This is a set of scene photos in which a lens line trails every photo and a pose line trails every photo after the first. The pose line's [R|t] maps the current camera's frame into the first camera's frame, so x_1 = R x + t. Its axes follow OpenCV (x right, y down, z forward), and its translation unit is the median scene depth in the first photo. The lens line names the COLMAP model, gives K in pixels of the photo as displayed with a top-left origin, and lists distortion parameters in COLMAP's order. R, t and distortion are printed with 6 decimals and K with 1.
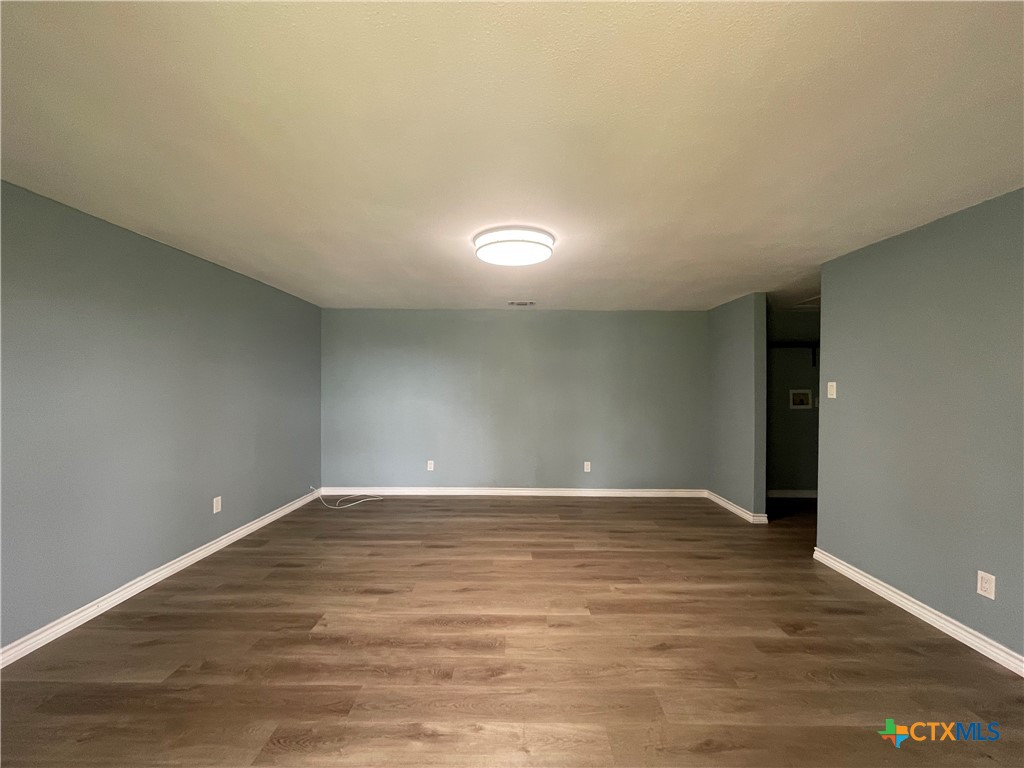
lens RADIAL K [[416.2, 0, 511.7], [0, 416.2, 387.2], [0, 0, 1]] dist [-0.000780, 0.000123]
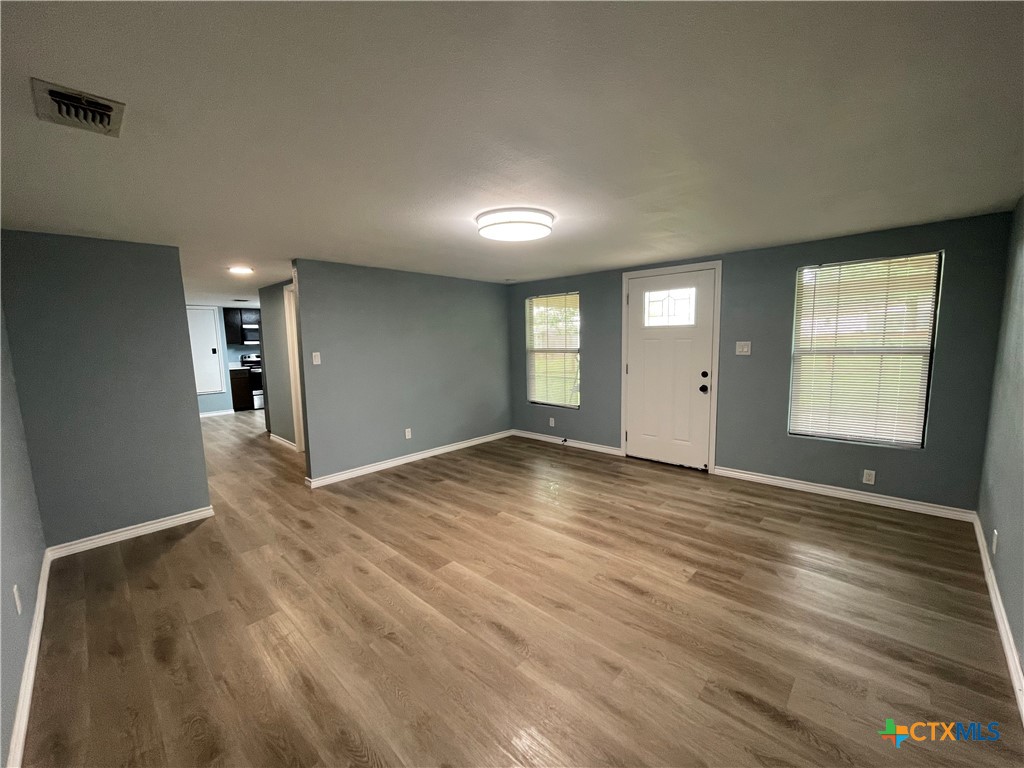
lens RADIAL K [[416.2, 0, 511.7], [0, 416.2, 387.2], [0, 0, 1]] dist [-0.000780, 0.000123]
pose [[-0.725090, -0.067643, 0.685324, -0.752570], [0.026079, 0.991753, 0.125479, -0.064955], [-0.688160, 0.108856, -0.717346, 1.844945]]
